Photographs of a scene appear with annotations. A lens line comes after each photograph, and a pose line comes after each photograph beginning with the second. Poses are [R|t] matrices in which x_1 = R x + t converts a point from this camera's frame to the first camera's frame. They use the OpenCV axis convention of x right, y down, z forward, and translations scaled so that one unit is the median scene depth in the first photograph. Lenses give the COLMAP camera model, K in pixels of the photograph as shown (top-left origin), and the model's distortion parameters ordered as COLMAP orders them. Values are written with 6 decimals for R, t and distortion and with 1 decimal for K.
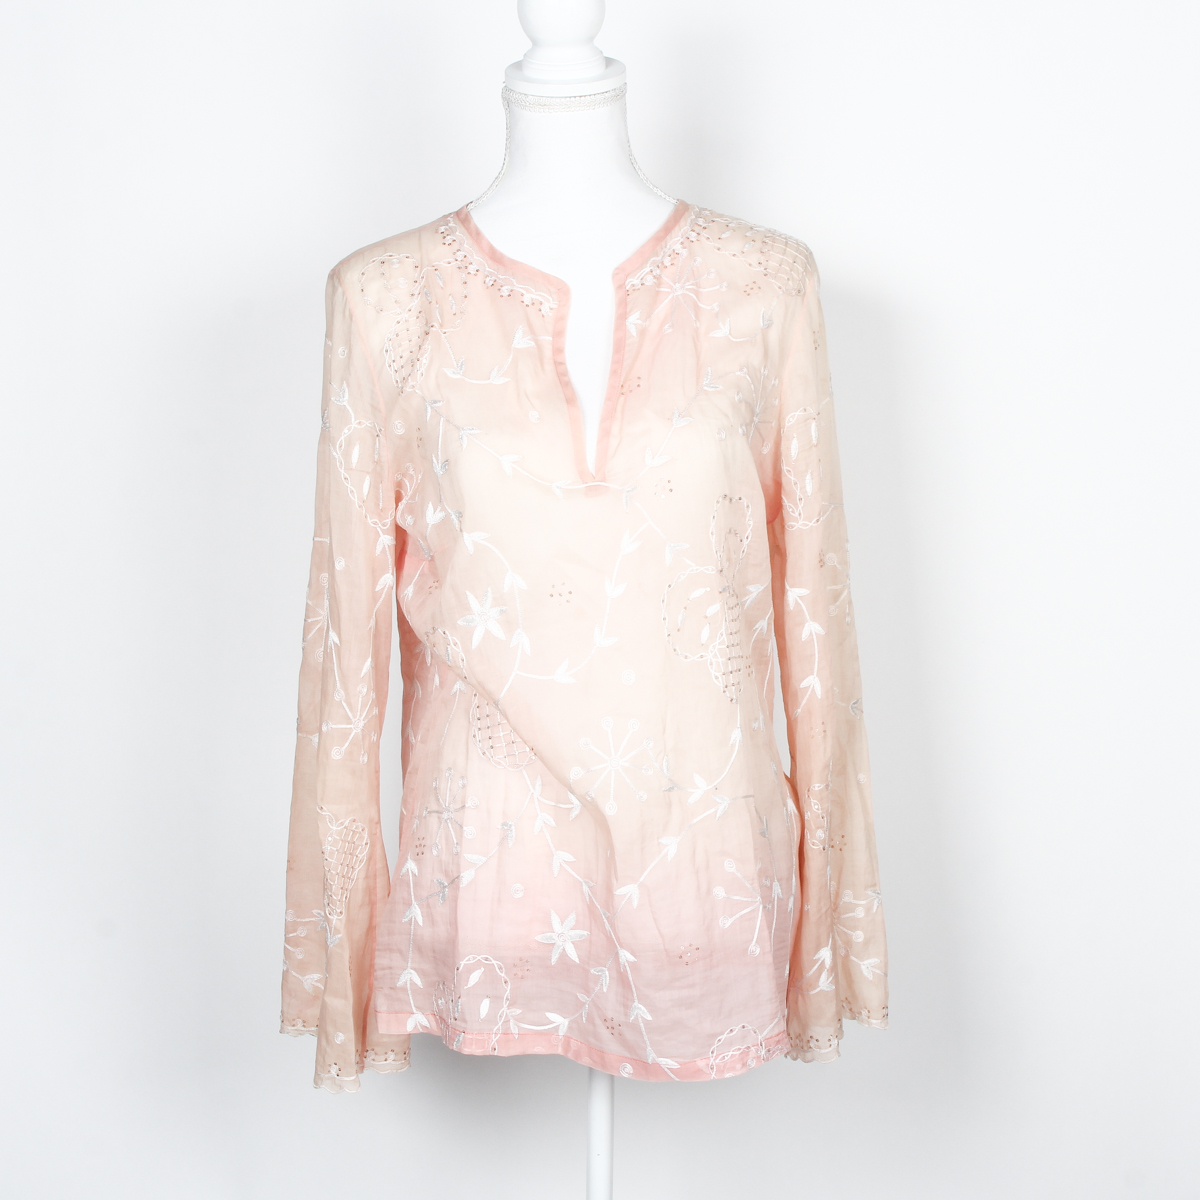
lens RADIAL K [[2070.9, 0, 631.6], [0, 2070.9, 582.4], [0, 0, 1]] dist [-0.108181, 0.000000]
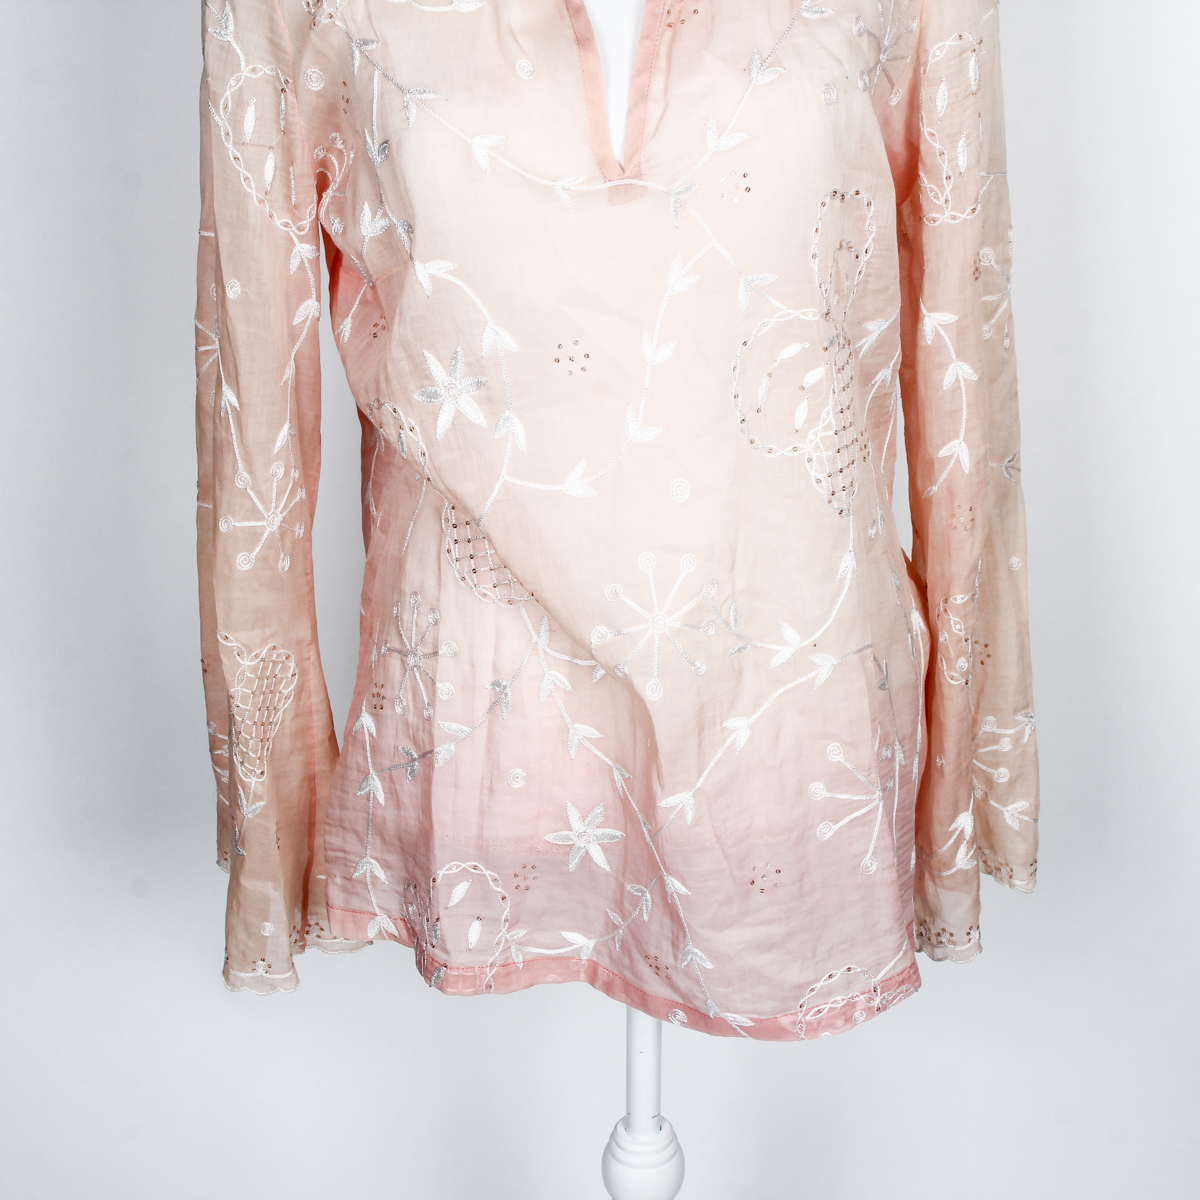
lens RADIAL K [[2070.9, 0, 624.9], [0, 2070.9, 618.9], [0, 0, 1]] dist [-0.108181, 0.000000]
pose [[0.999535, -0.000225, -0.030502, 0.000905], [0.008257, 0.964634, 0.263464, -0.079561], [0.029364, -0.263593, 0.964187, 0.357197]]
